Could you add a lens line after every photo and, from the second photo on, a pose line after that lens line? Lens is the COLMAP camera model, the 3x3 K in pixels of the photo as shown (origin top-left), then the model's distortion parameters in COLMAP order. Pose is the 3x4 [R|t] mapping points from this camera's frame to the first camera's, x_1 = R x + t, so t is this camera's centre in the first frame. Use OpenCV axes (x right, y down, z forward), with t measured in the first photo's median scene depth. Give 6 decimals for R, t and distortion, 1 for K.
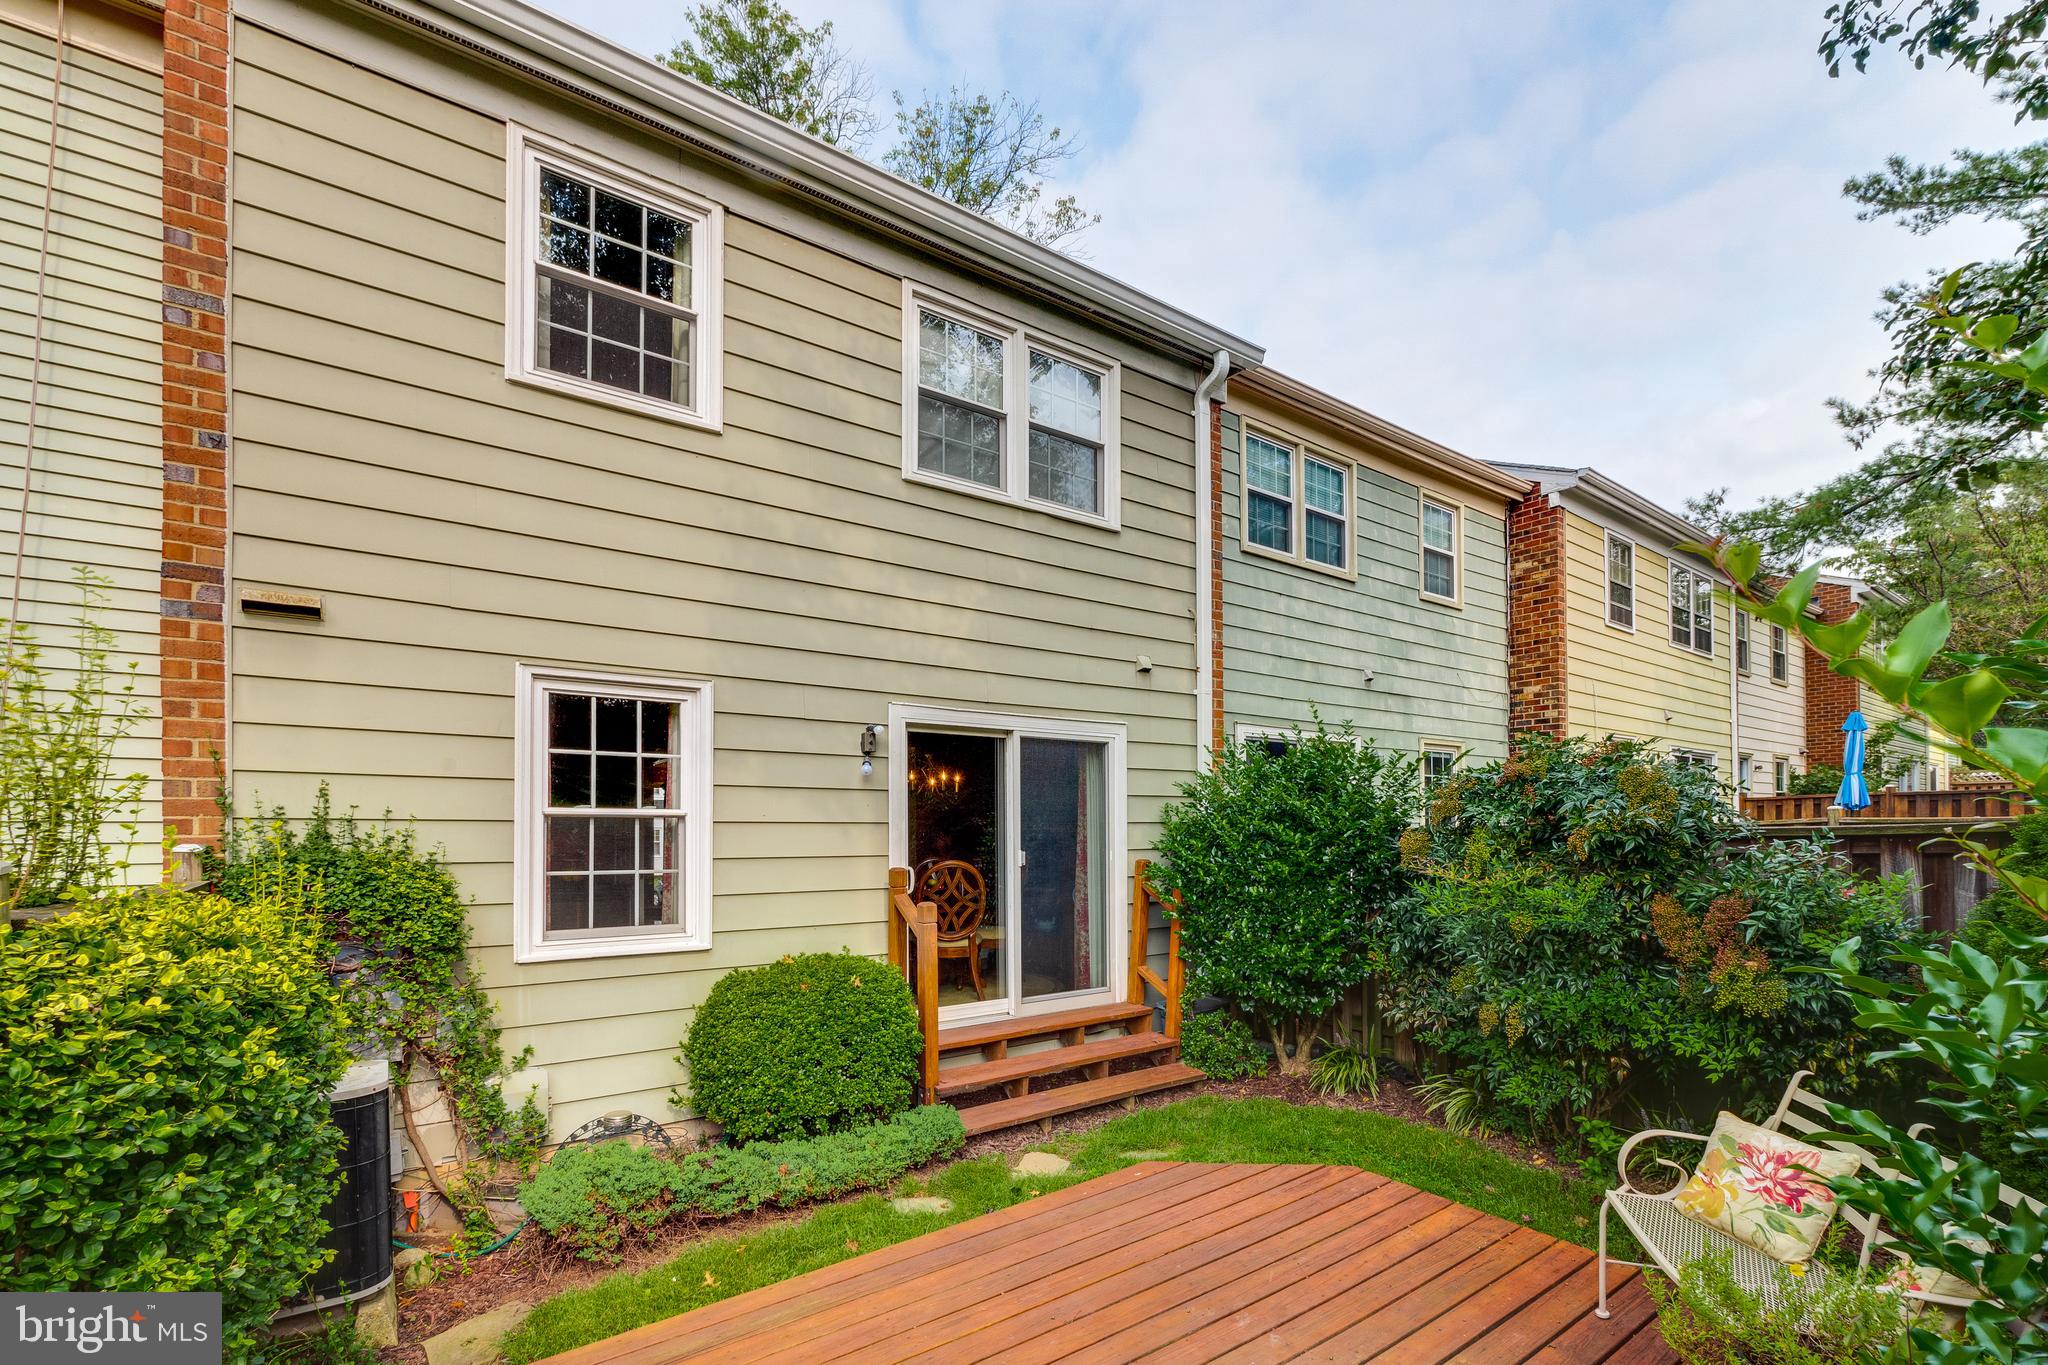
lens RADIAL K [[863.1, 0, 1054.3], [0, 863.1, 832.2], [0, 0, 1]] dist [-0.000788, 0.001503]
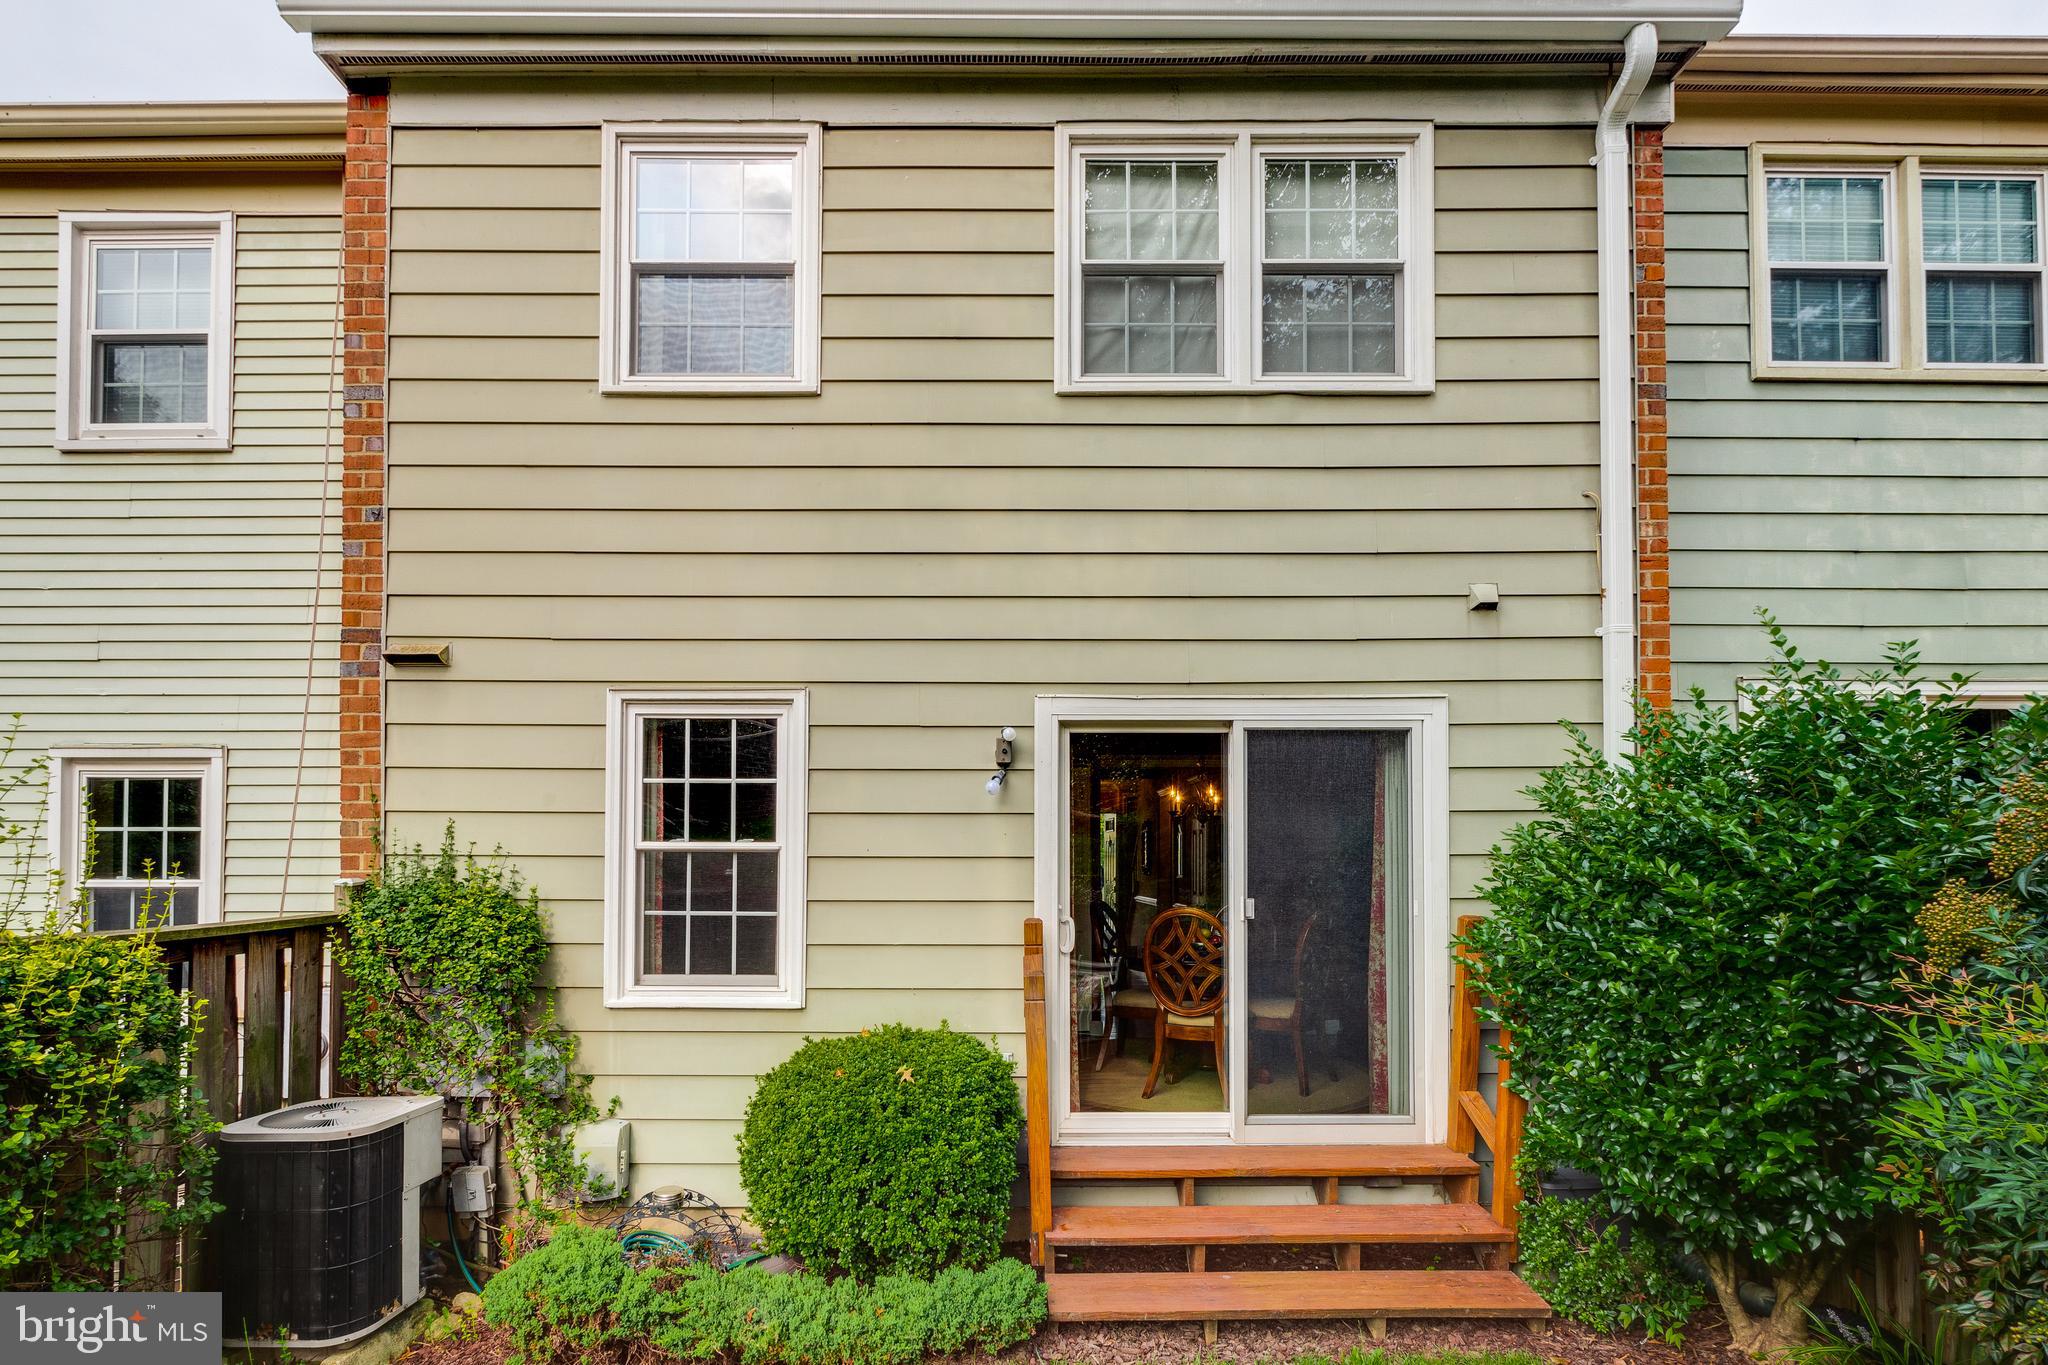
lens RADIAL K [[926.4, 0, 1012.4], [0, 926.4, 848.9], [0, 0, 1]] dist [-0.004064, 0.001360]
pose [[0.820634, -0.002110, -0.571450, 0.274110], [-0.003554, 0.999955, -0.008797, -0.012204], [0.571443, 0.009250, 0.820590, 0.364213]]
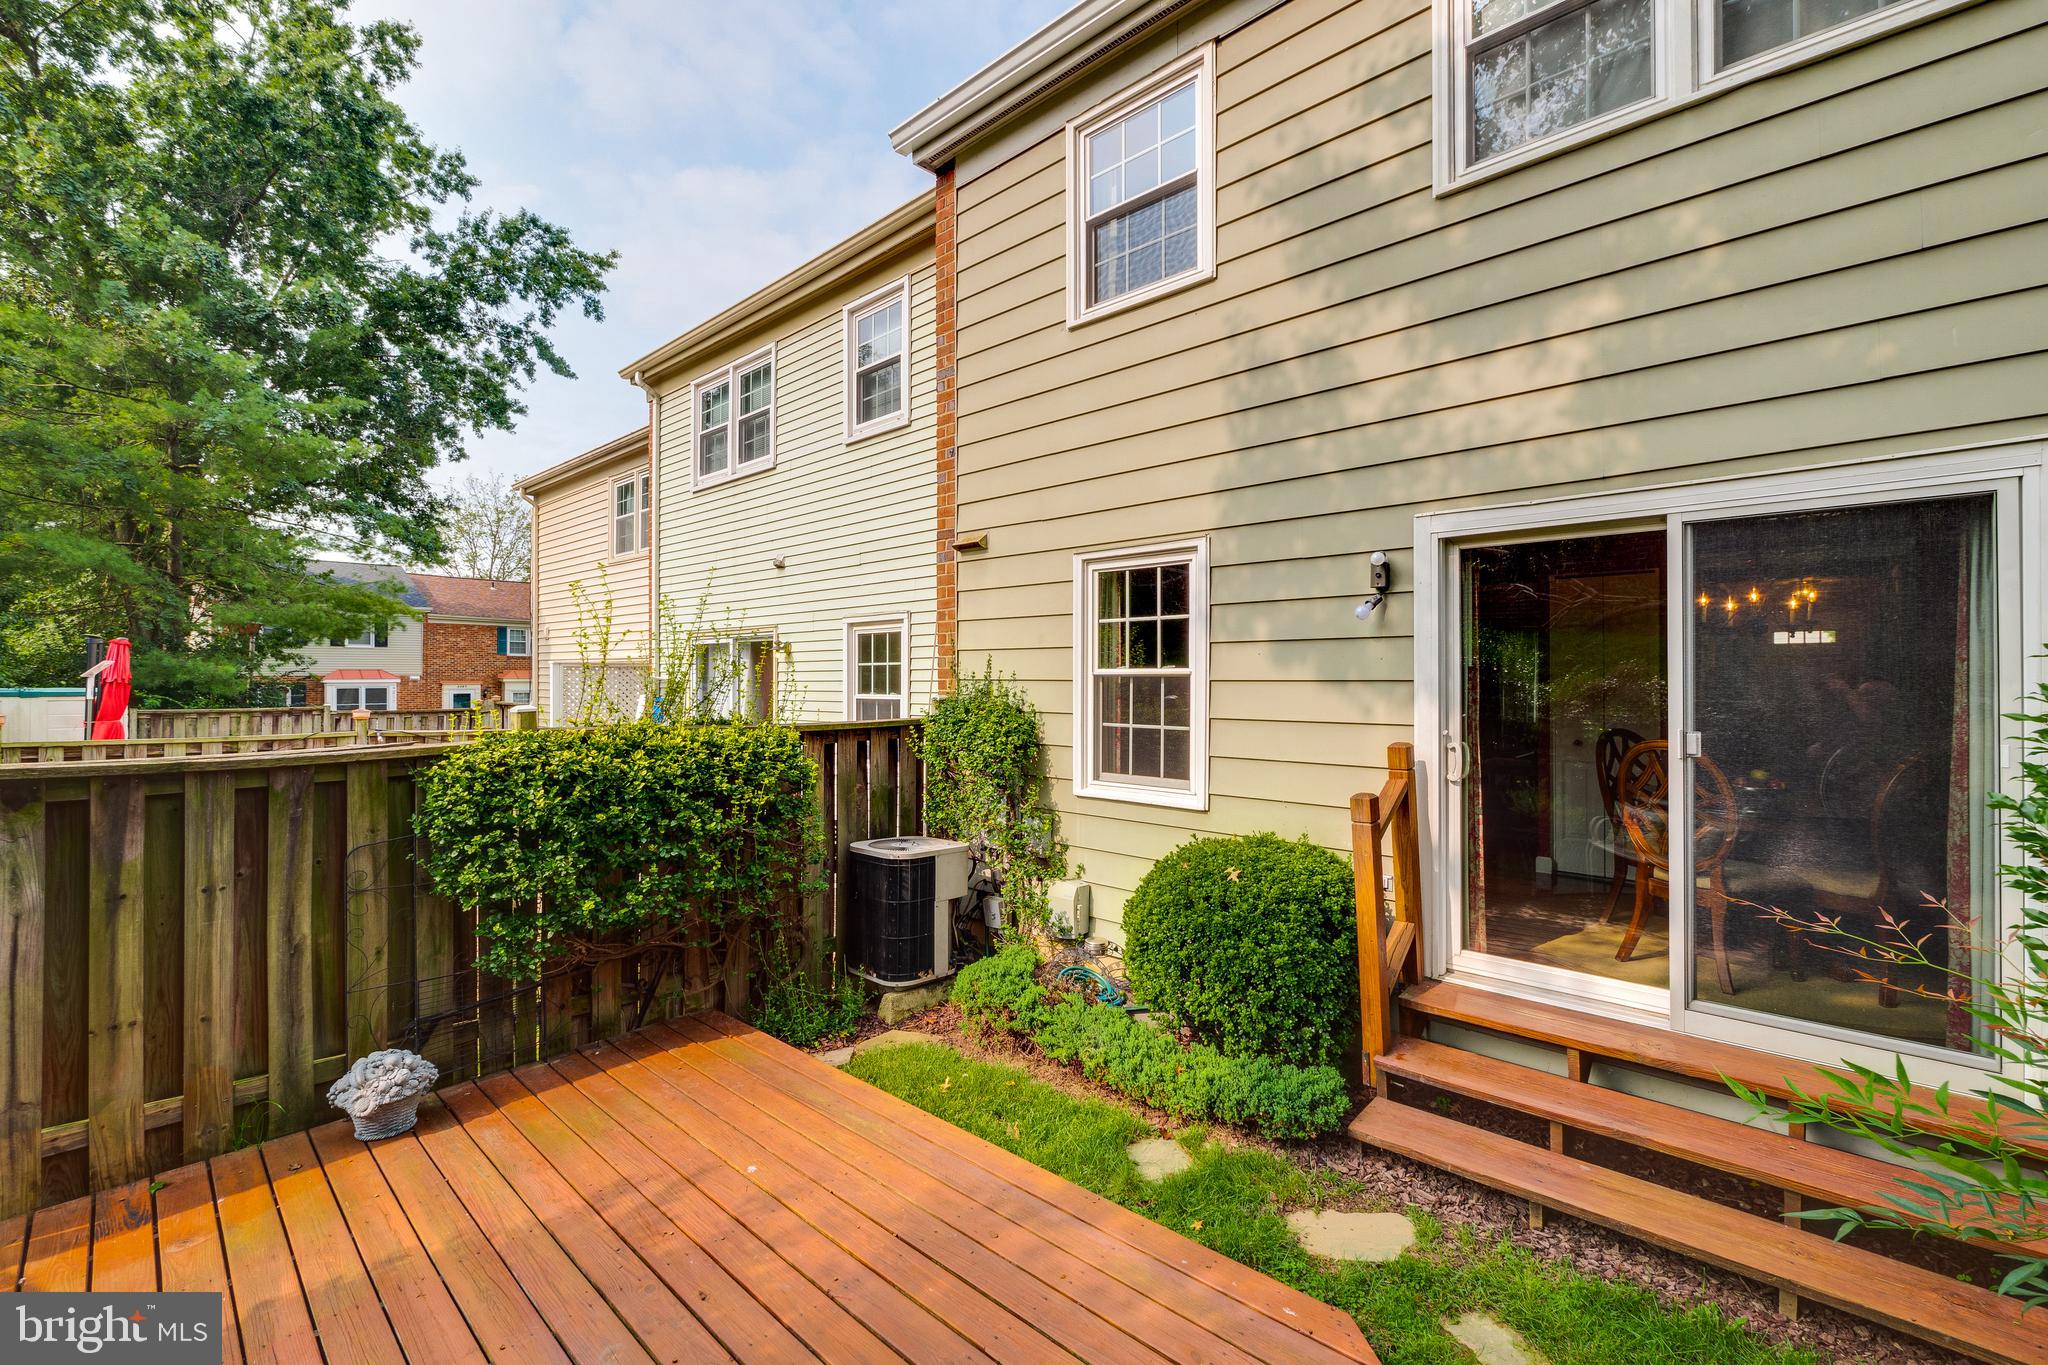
lens RADIAL K [[863.1, 0, 1018.1], [0, 863.1, 674.9], [0, 0, 1]] dist [-0.000788, 0.001503]
pose [[0.208295, -0.001113, -0.978066, 0.496502], [0.001029, 0.999999, -0.000919, -0.017561], [0.978066, -0.000815, 0.208295, 0.569777]]
